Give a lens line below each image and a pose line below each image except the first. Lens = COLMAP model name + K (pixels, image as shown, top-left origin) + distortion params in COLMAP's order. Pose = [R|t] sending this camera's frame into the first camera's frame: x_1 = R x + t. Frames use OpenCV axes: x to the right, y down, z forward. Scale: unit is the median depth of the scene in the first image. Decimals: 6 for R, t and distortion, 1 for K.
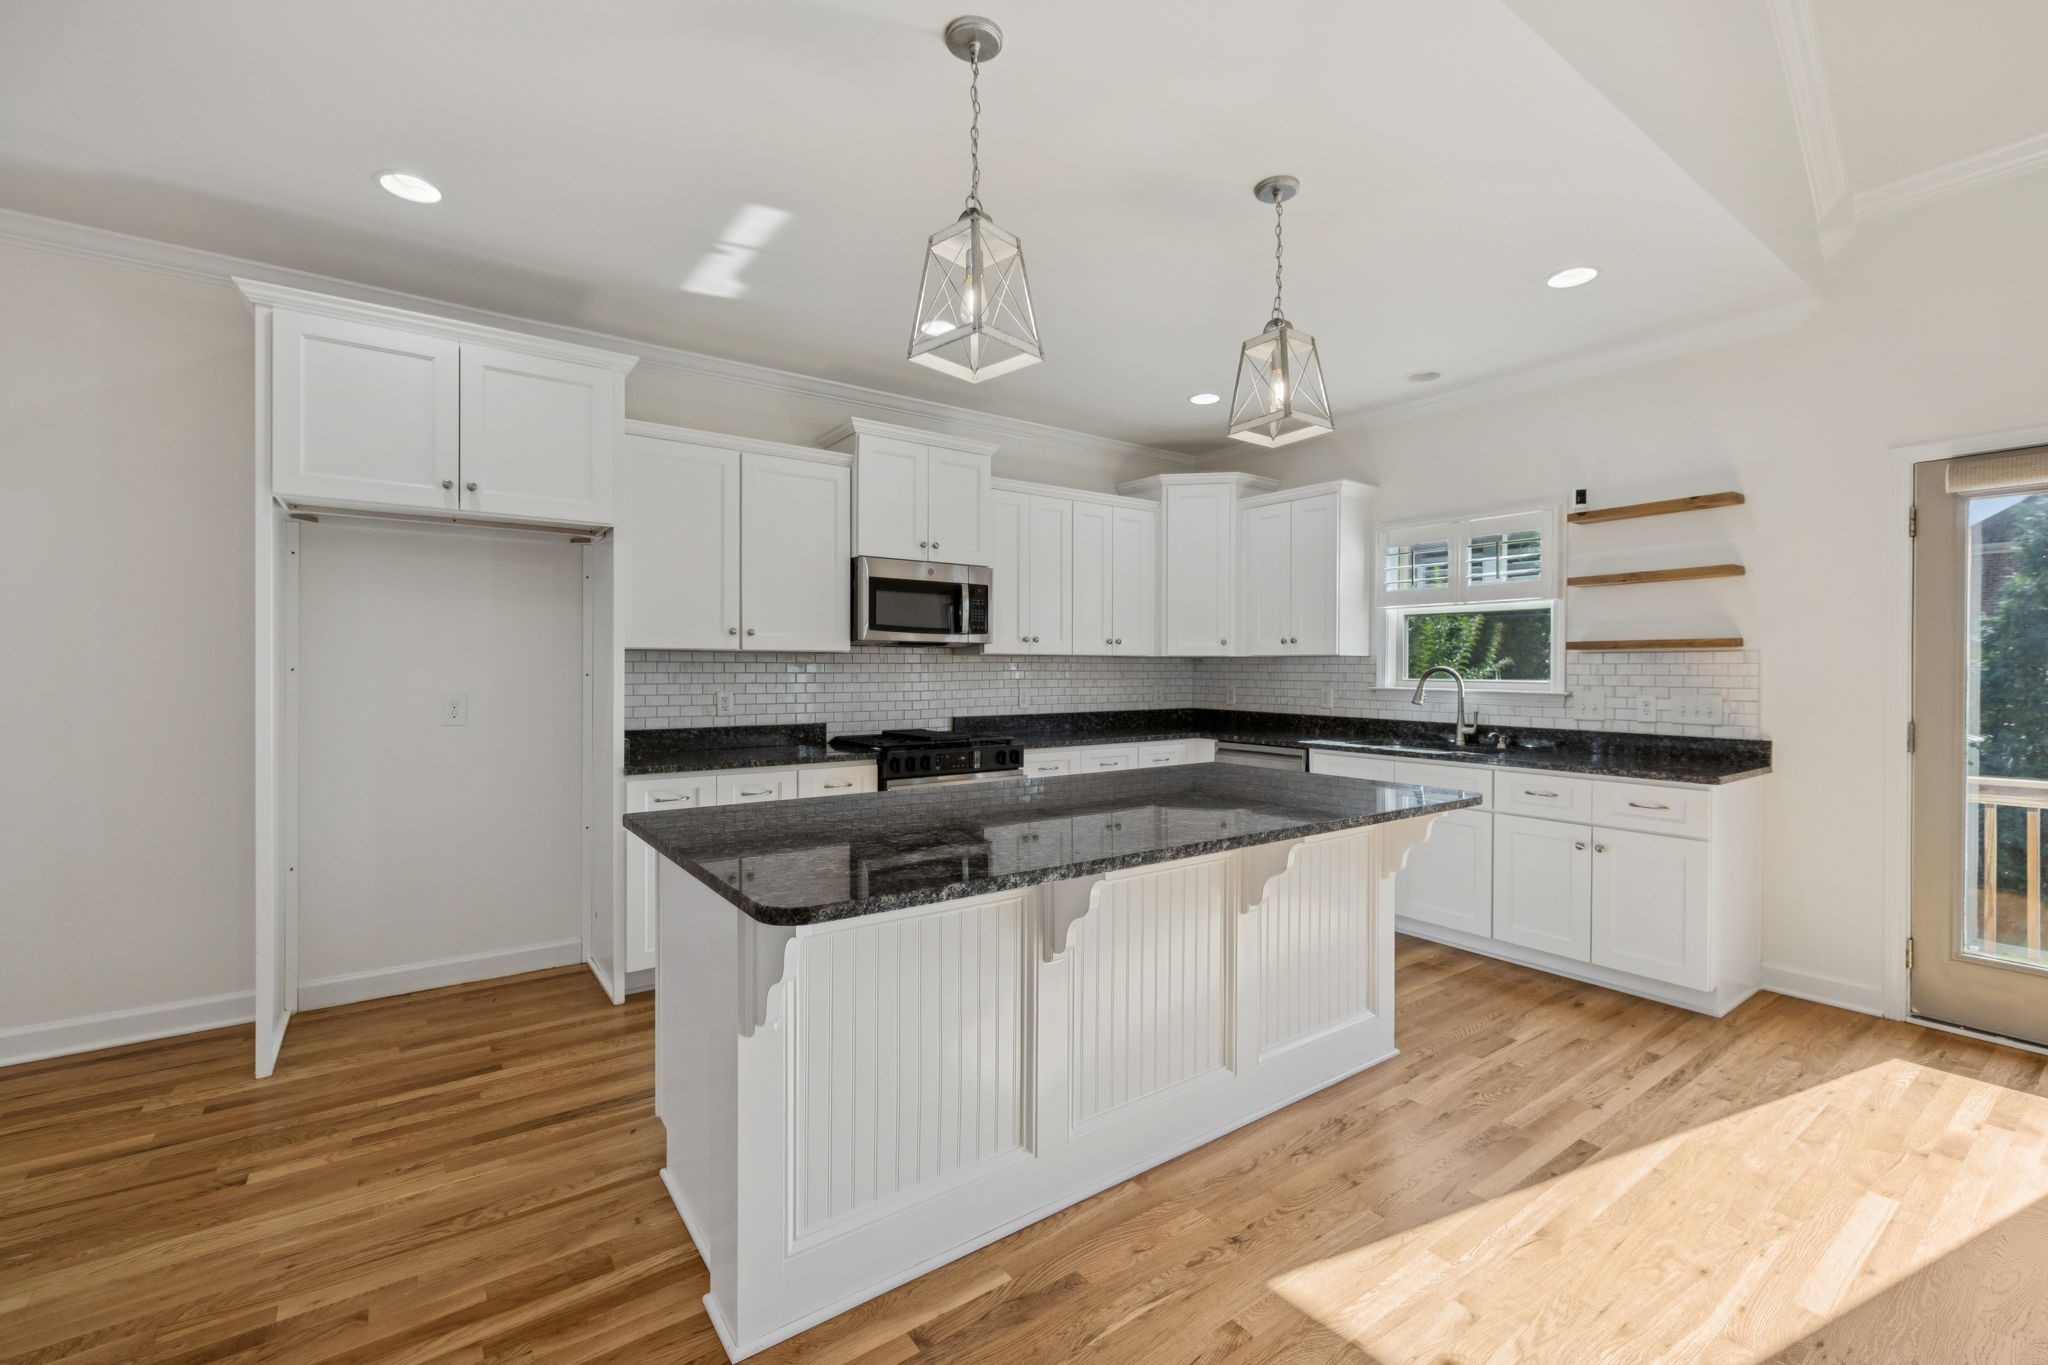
lens RADIAL K [[856.3, 0, 1019.8], [0, 856.3, 675.6], [0, 0, 1]] dist [0.001714, 0.000197]
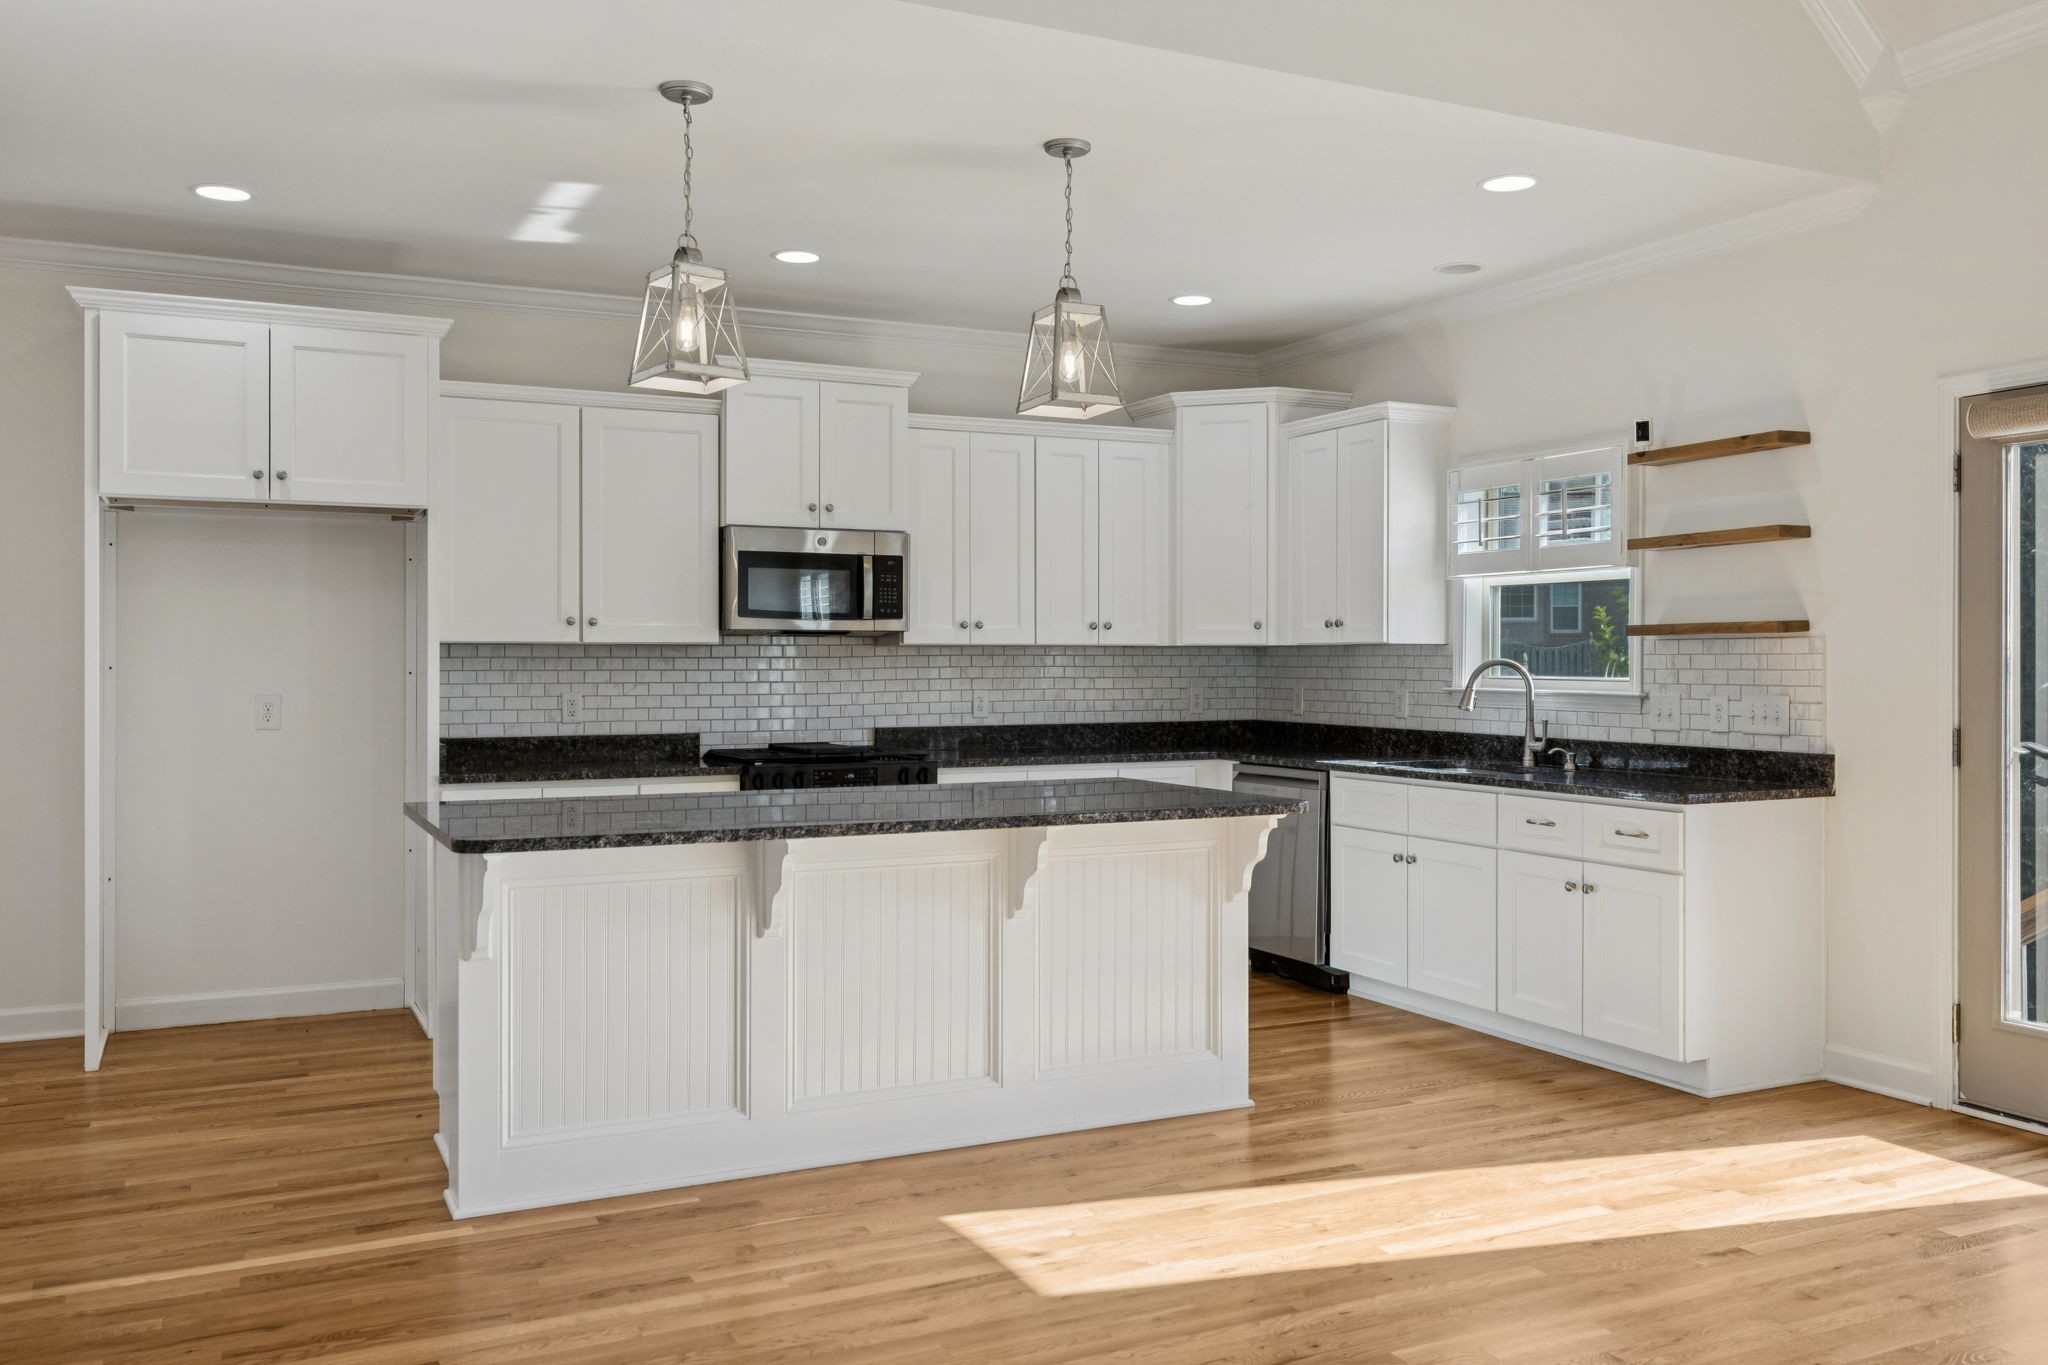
lens RADIAL K [[1633.5, 0, 1022.2], [0, 1633.5, 669.0], [0, 0, 1]] dist [0.007573, -0.002642]
pose [[0.986088, -0.003236, -0.166195, 0.355990], [0.002509, 0.999986, -0.004586, 0.003934], [0.166208, 0.004105, 0.986082, -0.492618]]
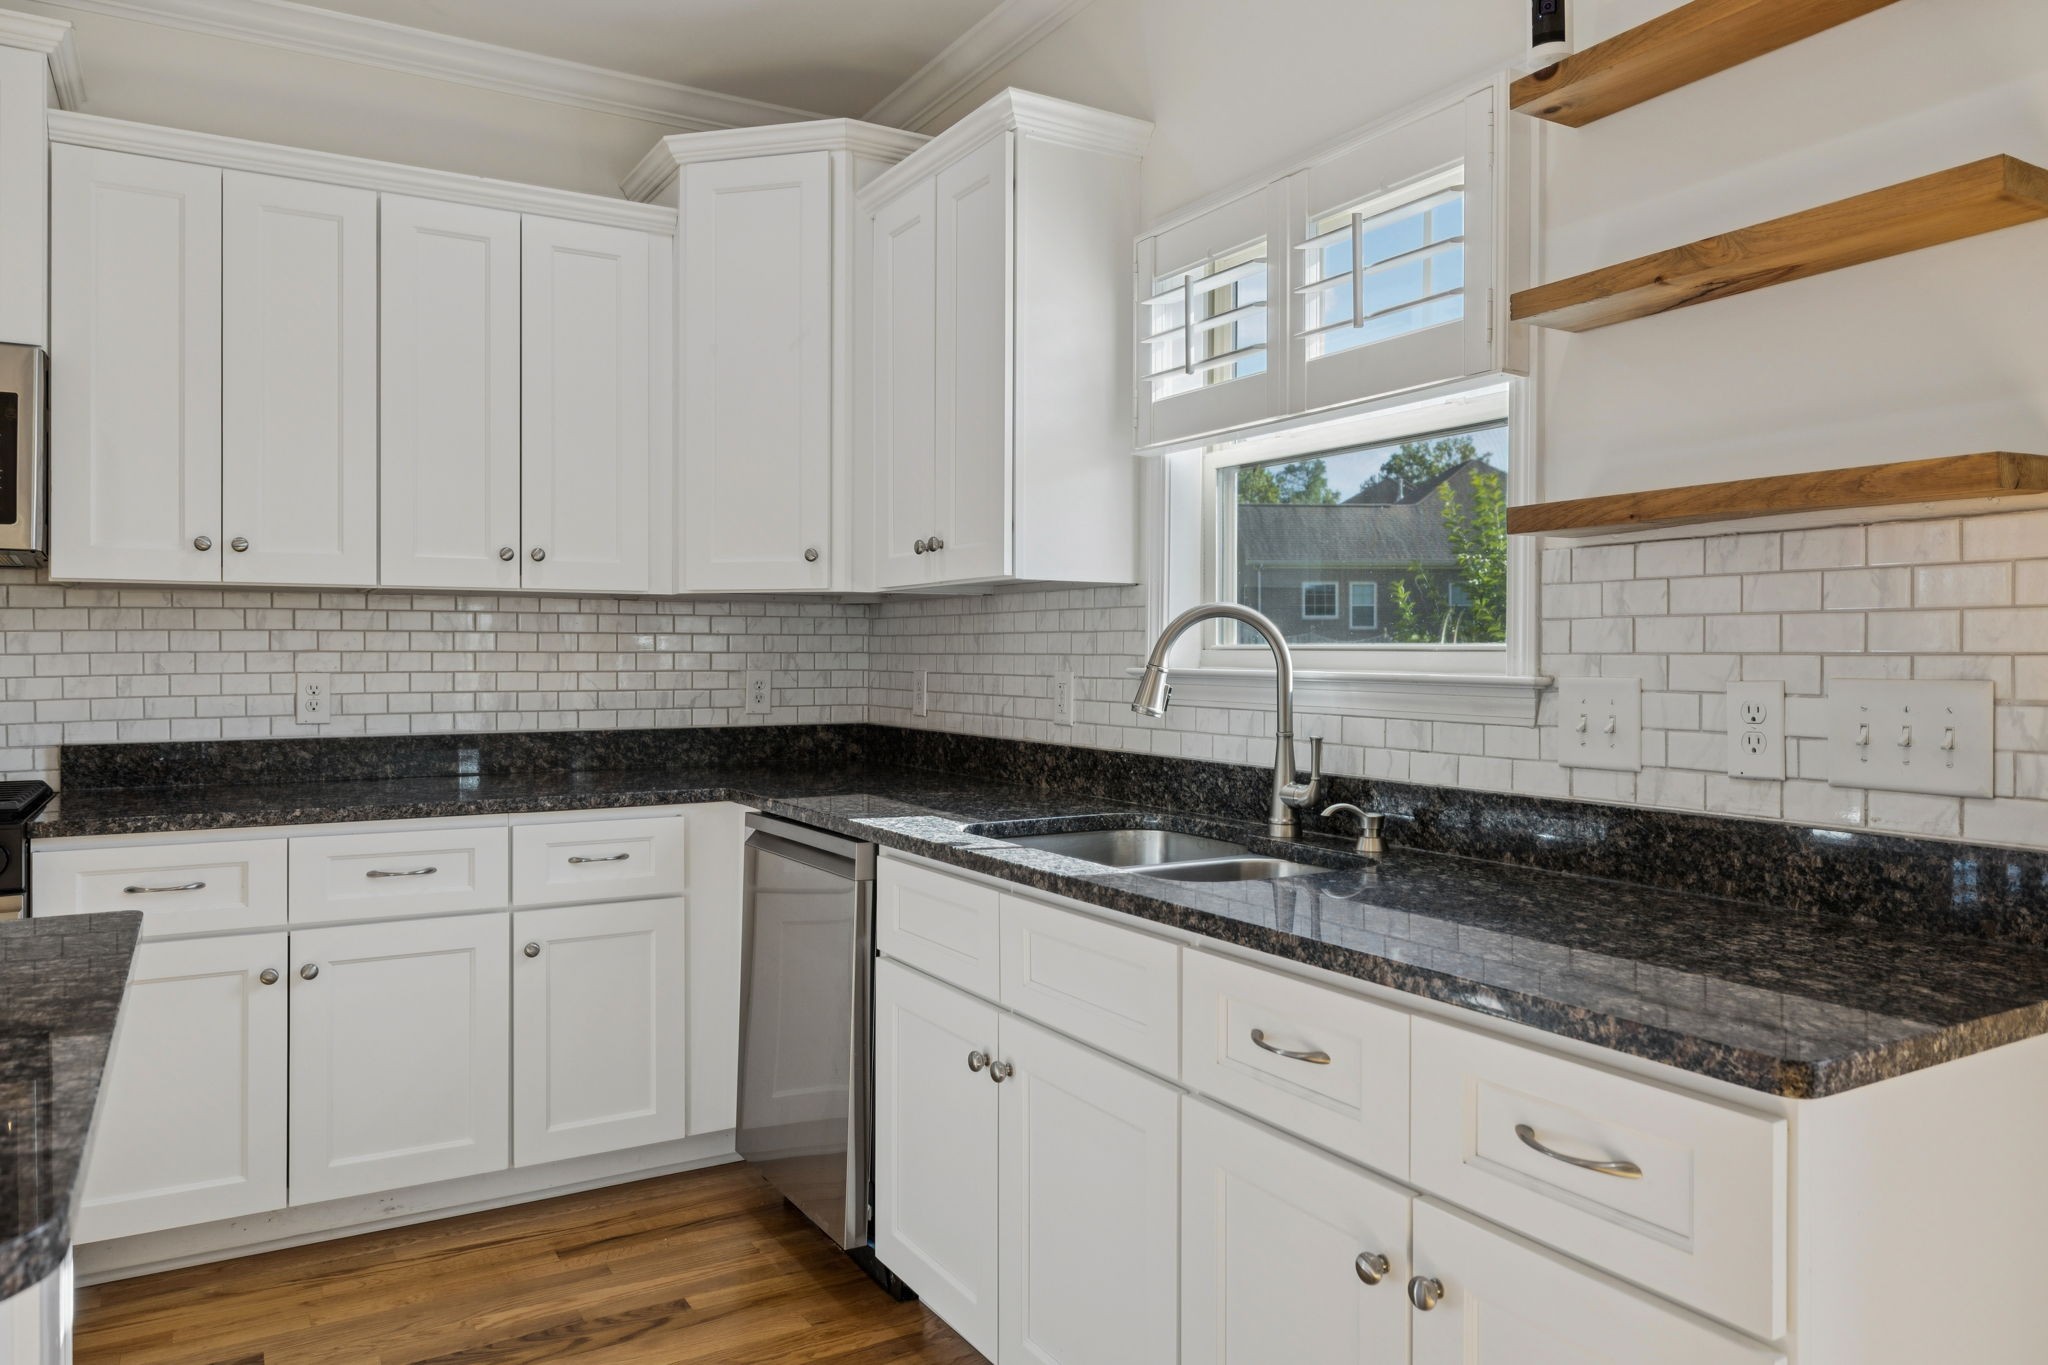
lens RADIAL K [[1372.6, 0, 1020.0], [0, 1372.6, 659.2], [0, 0, 1]] dist [-0.000547, -0.000117]
pose [[0.995870, -0.001940, -0.090773, 0.512074], [0.001340, 0.999977, -0.006681, 0.016772], [0.090784, 0.006531, 0.995849, 0.506912]]
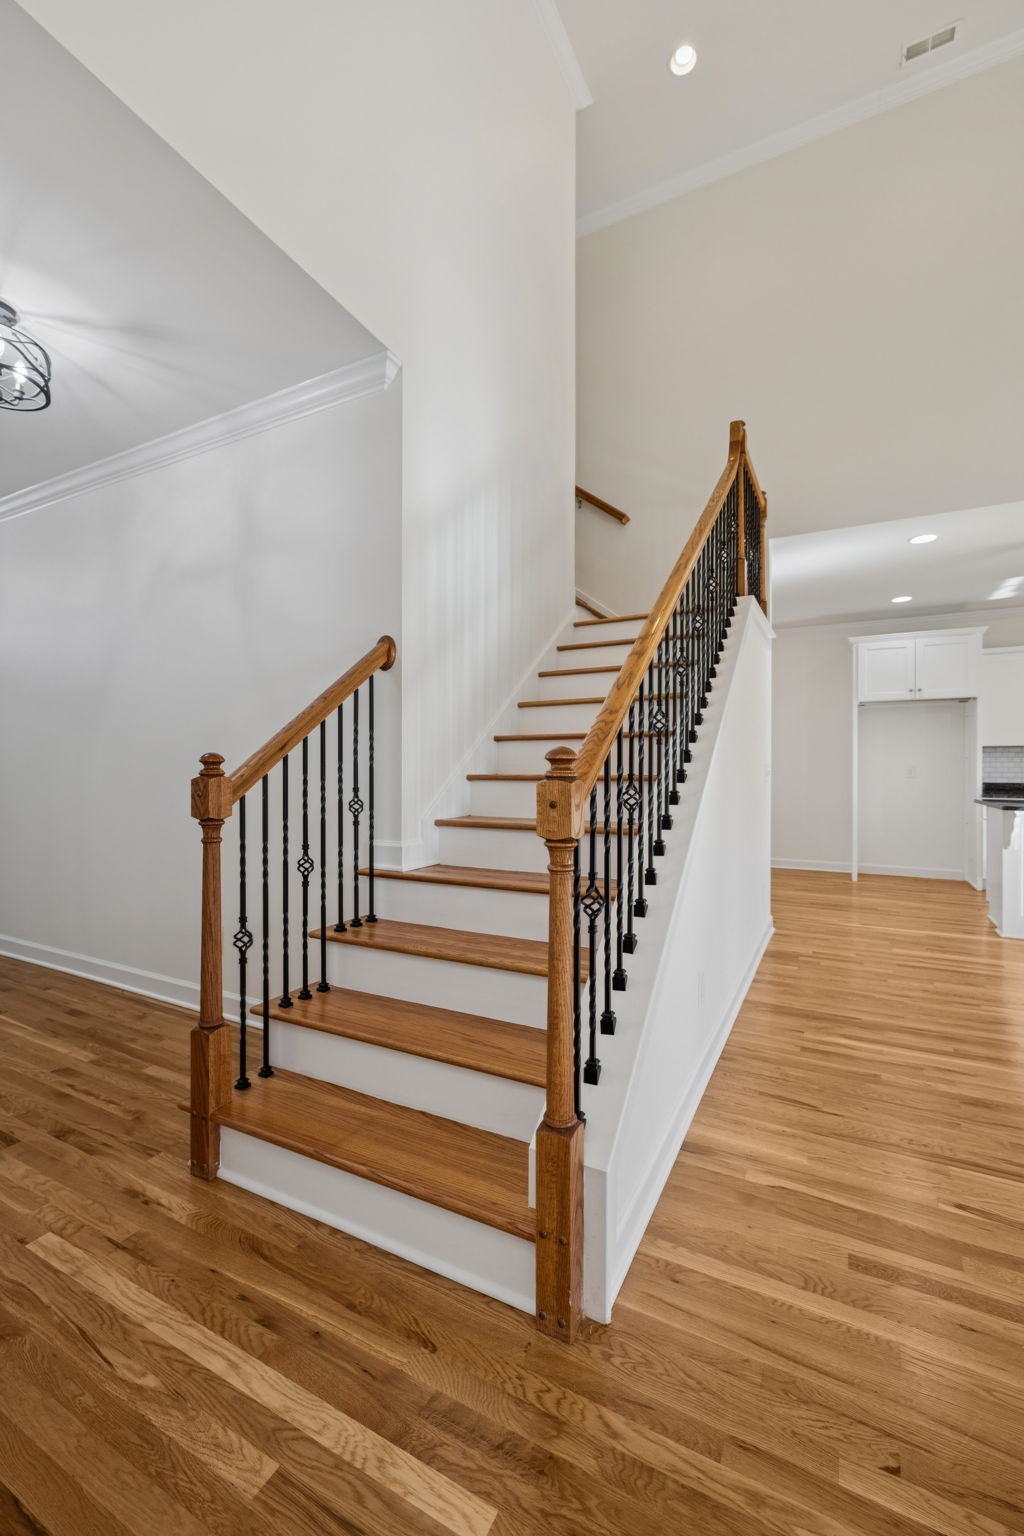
lens RADIAL K [[642.2, 0, 503.9], [0, 642.2, 768.3], [0, 0, 1]] dist [0.001714, 0.000197]
pose [[0.442792, -0.002669, -0.896620, 0.481825], [-0.006227, 0.999962, -0.006052, 0.043172], [0.896603, 0.008263, 0.442759, -0.861457]]
